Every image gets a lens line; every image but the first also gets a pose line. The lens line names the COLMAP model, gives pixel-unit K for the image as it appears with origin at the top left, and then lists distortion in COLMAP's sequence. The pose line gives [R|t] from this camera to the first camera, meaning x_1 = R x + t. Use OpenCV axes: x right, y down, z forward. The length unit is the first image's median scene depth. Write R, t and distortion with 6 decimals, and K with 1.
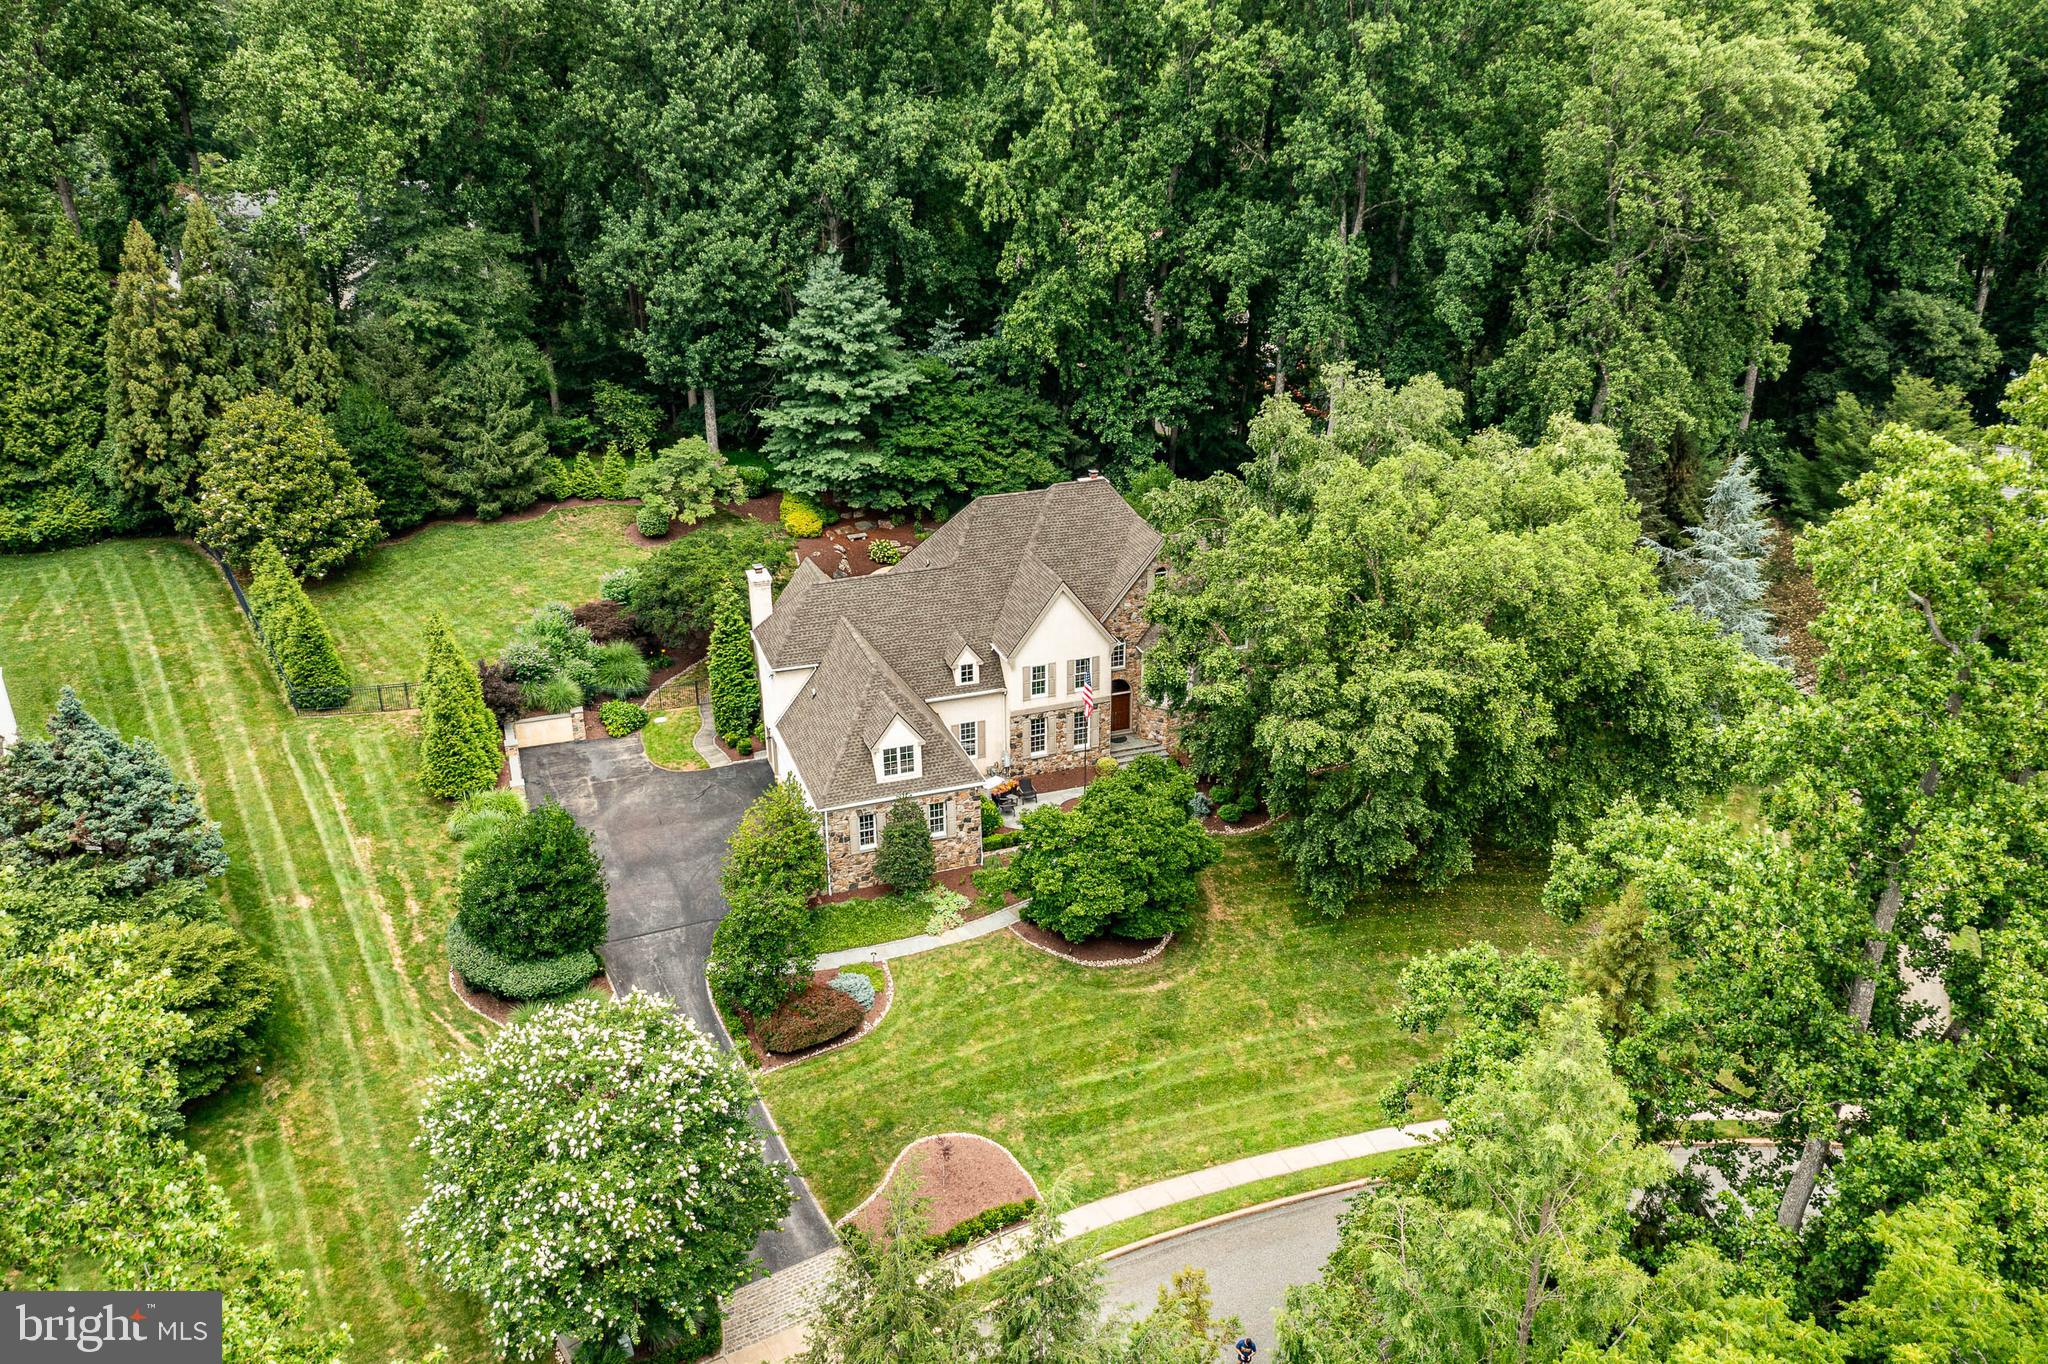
lens RADIAL K [[1622.6, 0, 1024.0], [0, 1622.6, 682.0], [0, 0, 1]] dist [-0.011491, 0.012207]
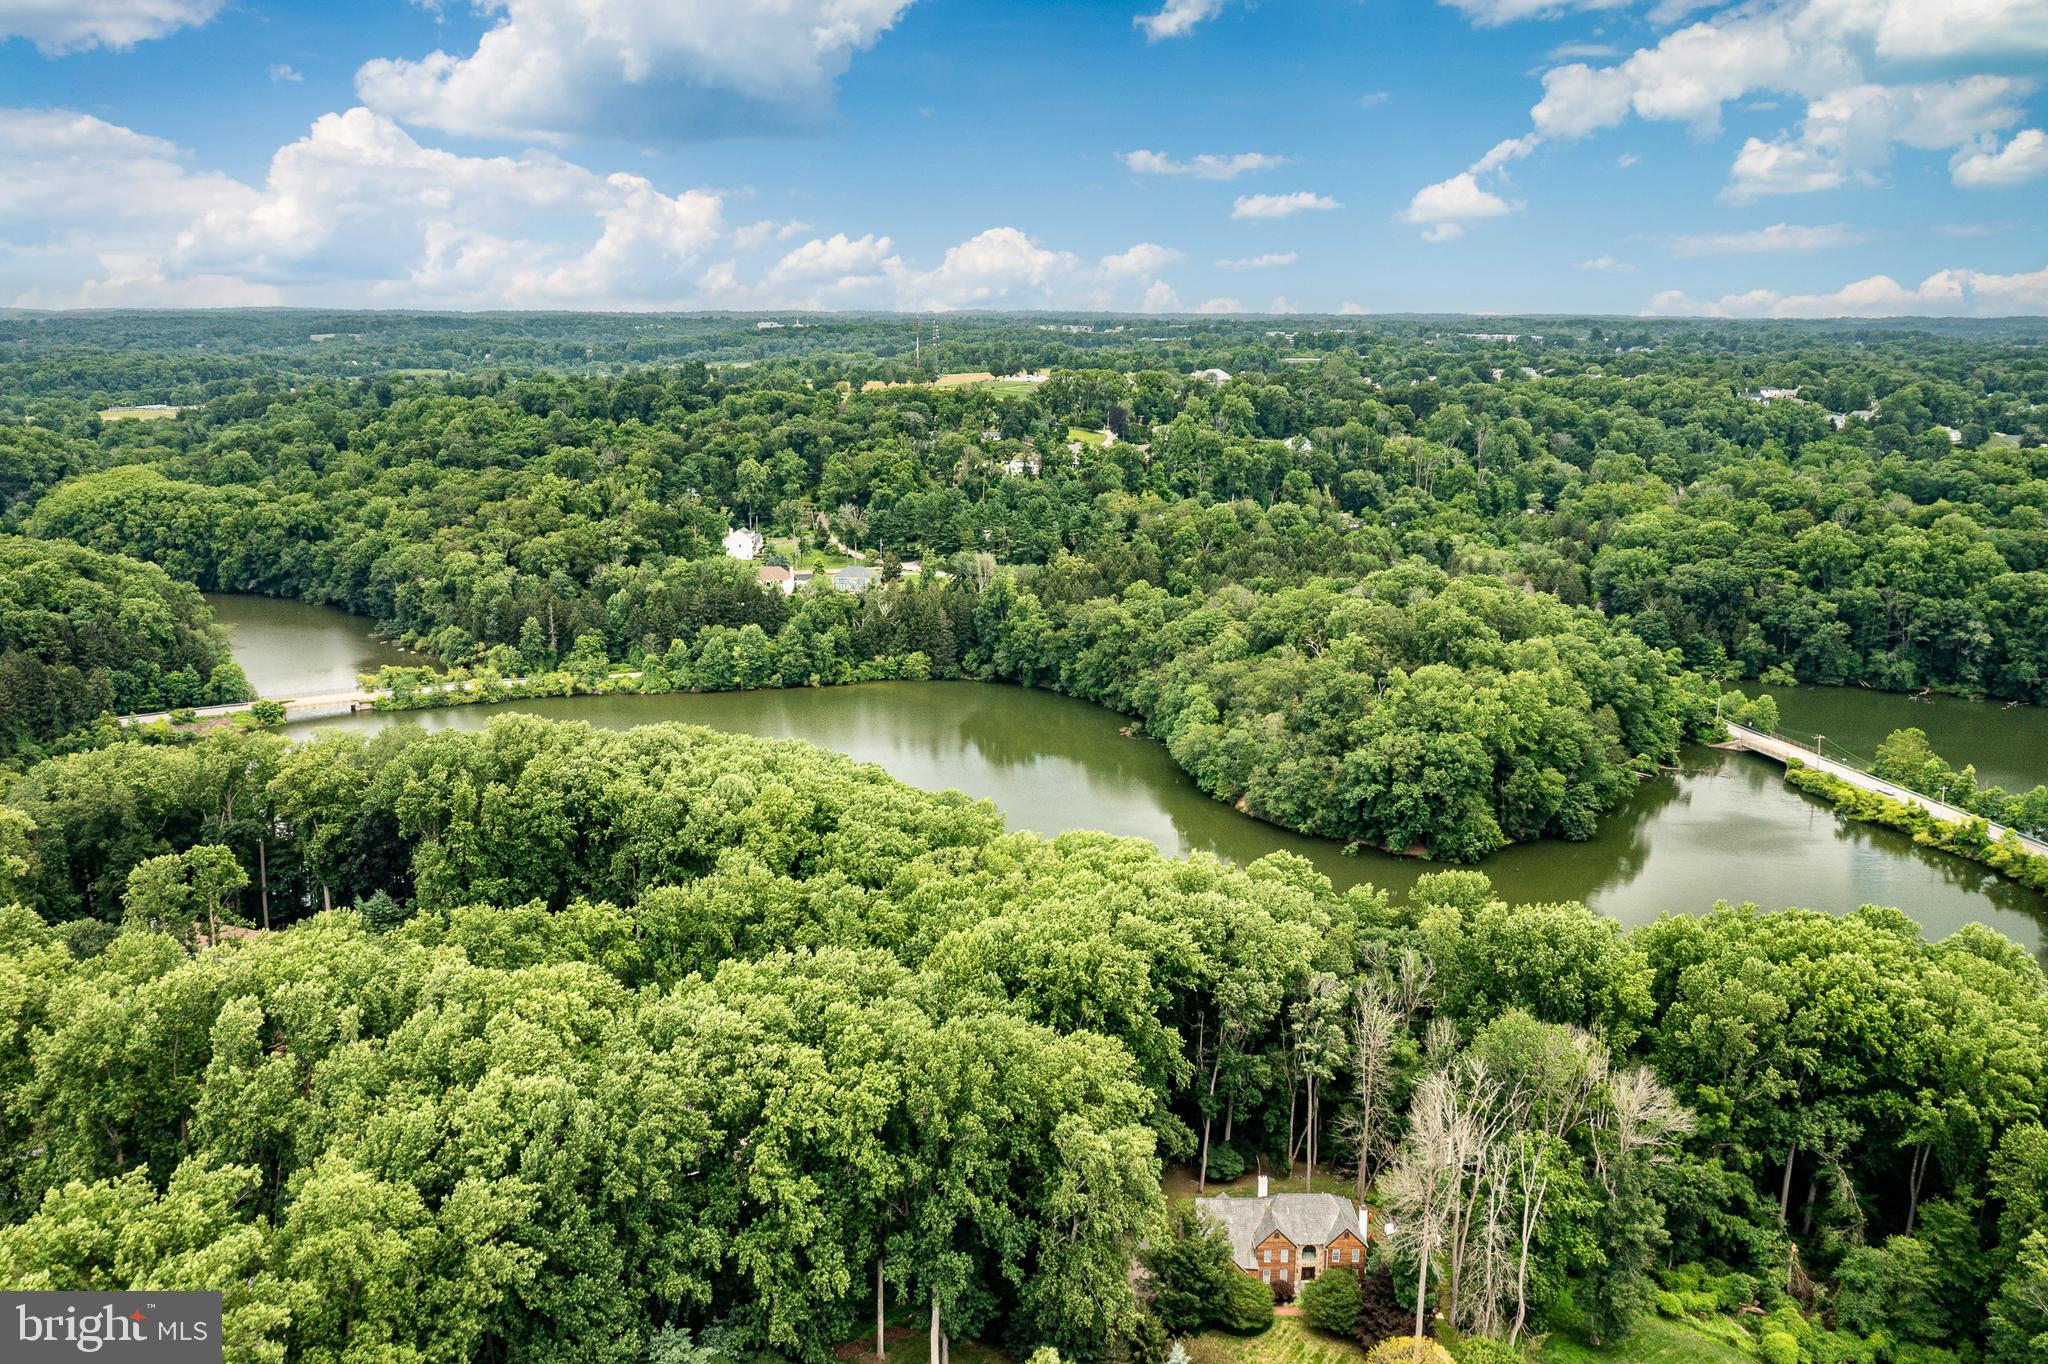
lens RADIAL K [[1622.6, 0, 1024.0], [0, 1622.6, 682.0], [0, 0, 1]] dist [-0.011491, 0.012207]
pose [[0.830697, -0.118132, 0.544047, -0.839143], [0.225126, 0.965044, -0.134196, -0.783356], [-0.509177, 0.233955, 0.828254, -0.935874]]
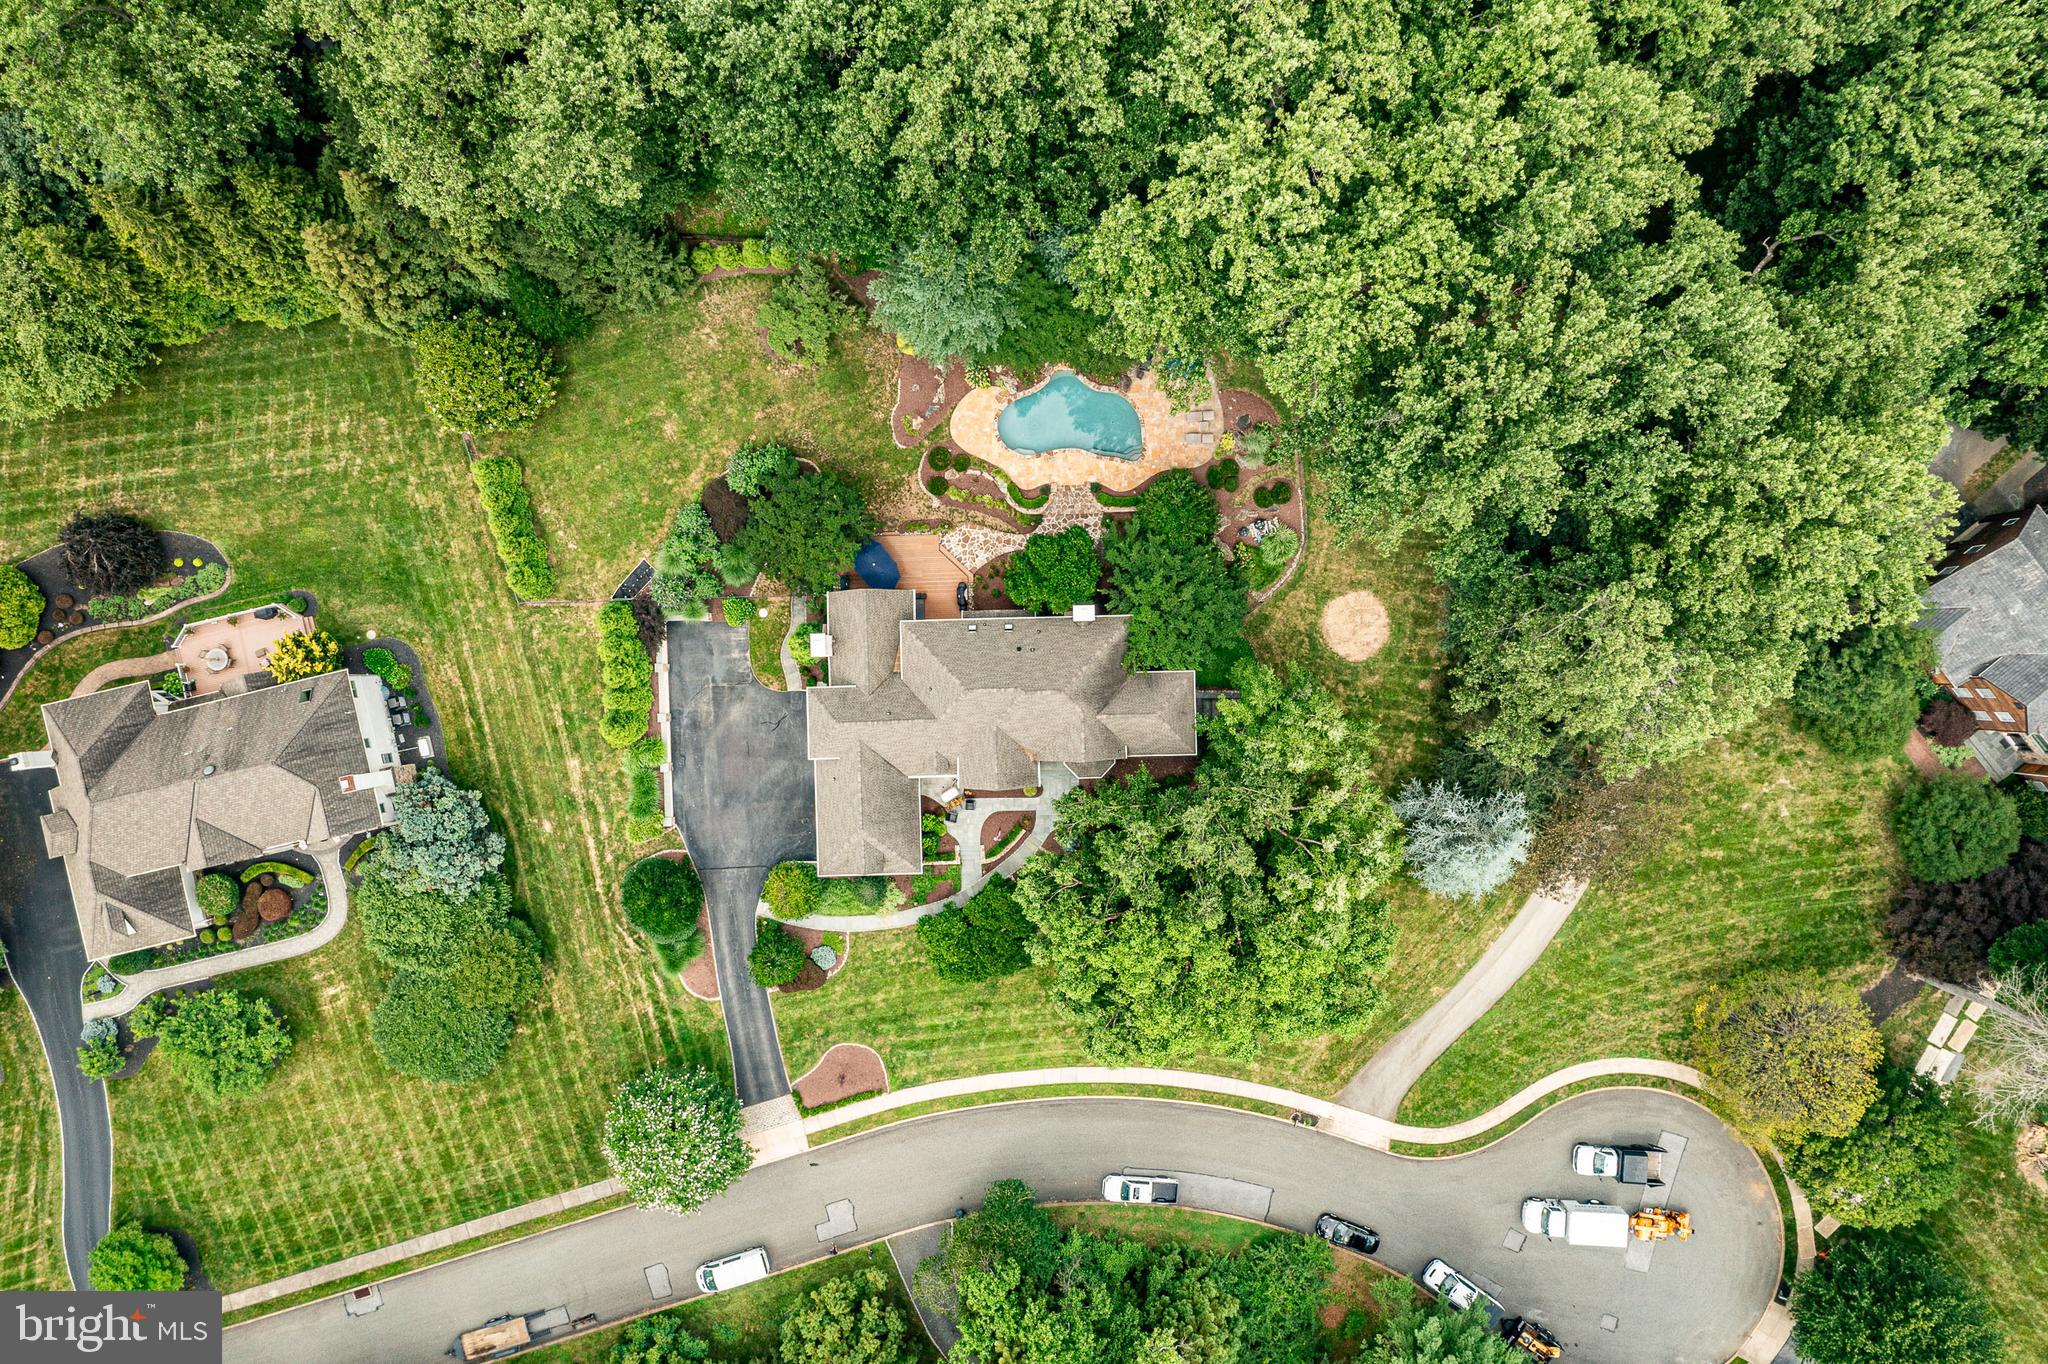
lens RADIAL K [[1622.6, 0, 1024.0], [0, 1622.6, 682.0], [0, 0, 1]] dist [-0.011491, 0.012207]
pose [[0.950090, 0.311956, 0.003594, 0.007005], [-0.125798, 0.372534, 0.919453, -1.444710], [0.285490, -0.874015, 0.393184, 0.500907]]
